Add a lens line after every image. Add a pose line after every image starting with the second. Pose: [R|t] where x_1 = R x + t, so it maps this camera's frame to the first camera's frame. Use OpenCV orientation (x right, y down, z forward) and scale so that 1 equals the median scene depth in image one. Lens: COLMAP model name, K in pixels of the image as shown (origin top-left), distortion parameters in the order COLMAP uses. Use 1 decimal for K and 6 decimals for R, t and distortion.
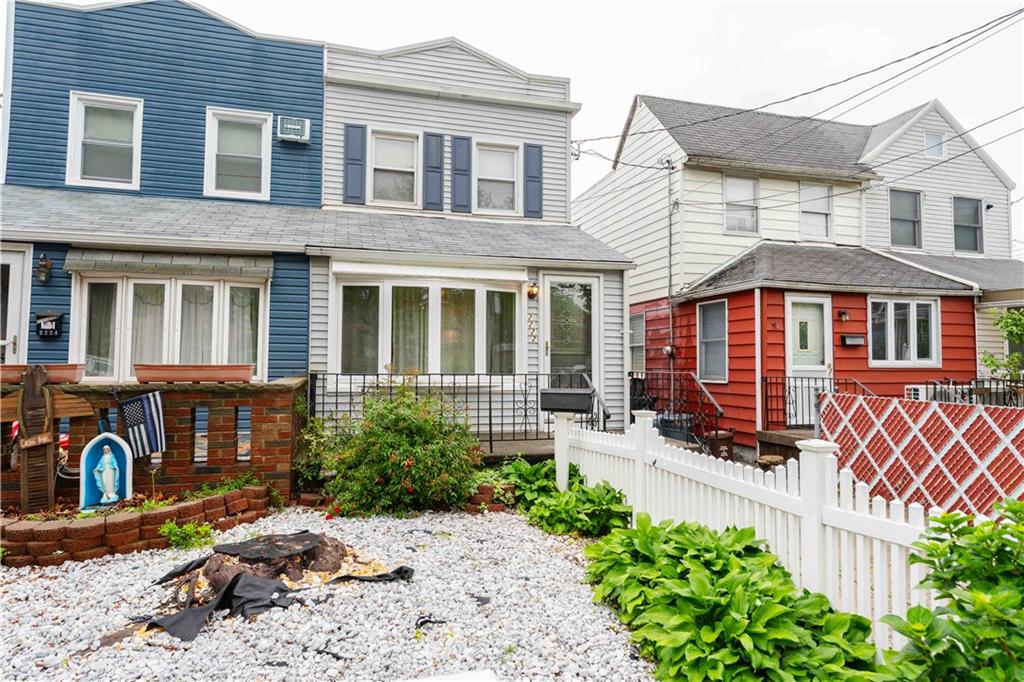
lens RADIAL K [[612.0, 0, 511.0], [0, 612.0, 338.4], [0, 0, 1]] dist [-0.002115, 0.000874]
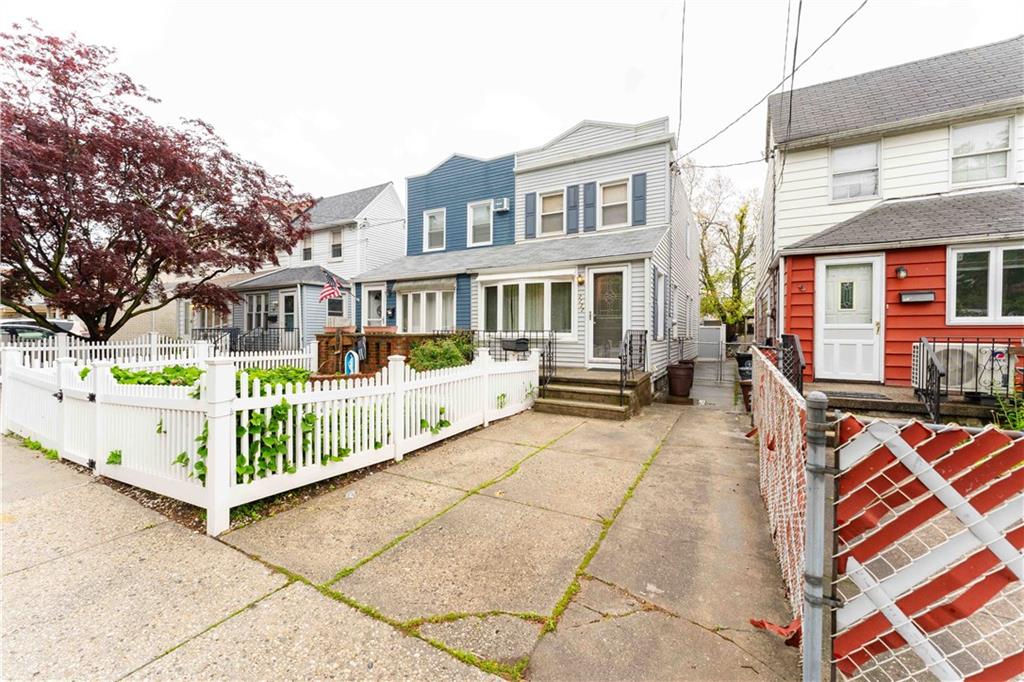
lens RADIAL K [[418.5, 0, 504.9], [0, 418.5, 335.4], [0, 0, 1]] dist [-0.001321, 0.000183]
pose [[0.696905, 0.003711, -0.717154, 0.595456], [0.033889, 0.998699, 0.038100, 0.016669], [0.716362, -0.050856, 0.695873, 0.078599]]
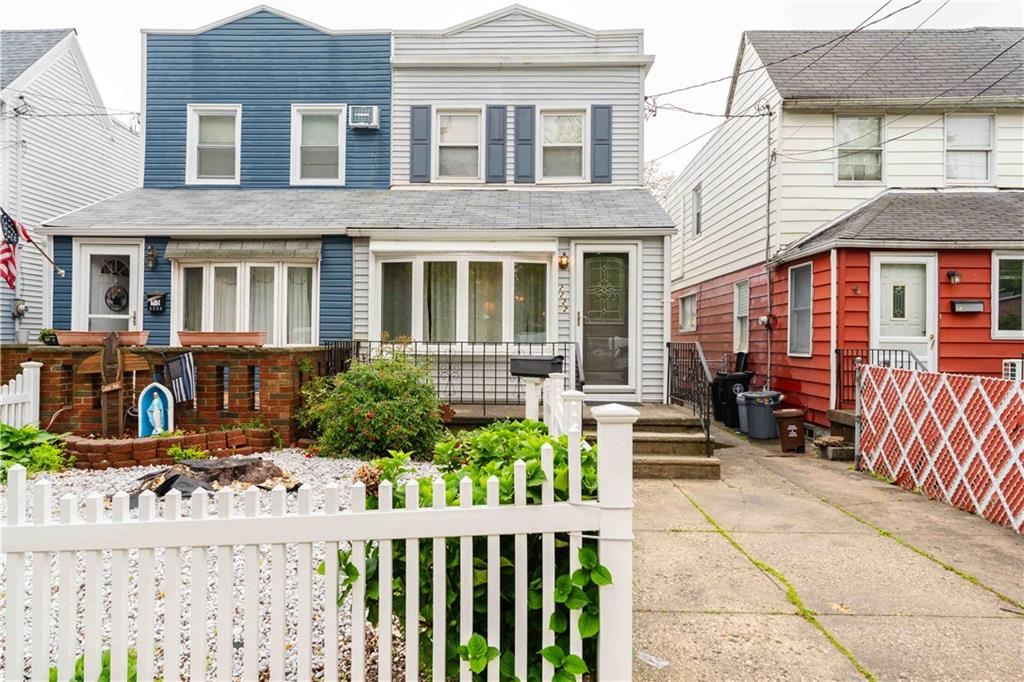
lens RADIAL K [[691.5, 0, 506.2], [0, 691.5, 338.2], [0, 0, 1]] dist [-0.002242, 0.001791]
pose [[0.952578, 0.000711, -0.304293, 0.253239], [0.010767, 0.999292, 0.036038, 0.005604], [0.304103, -0.037606, 0.951897, -0.094635]]
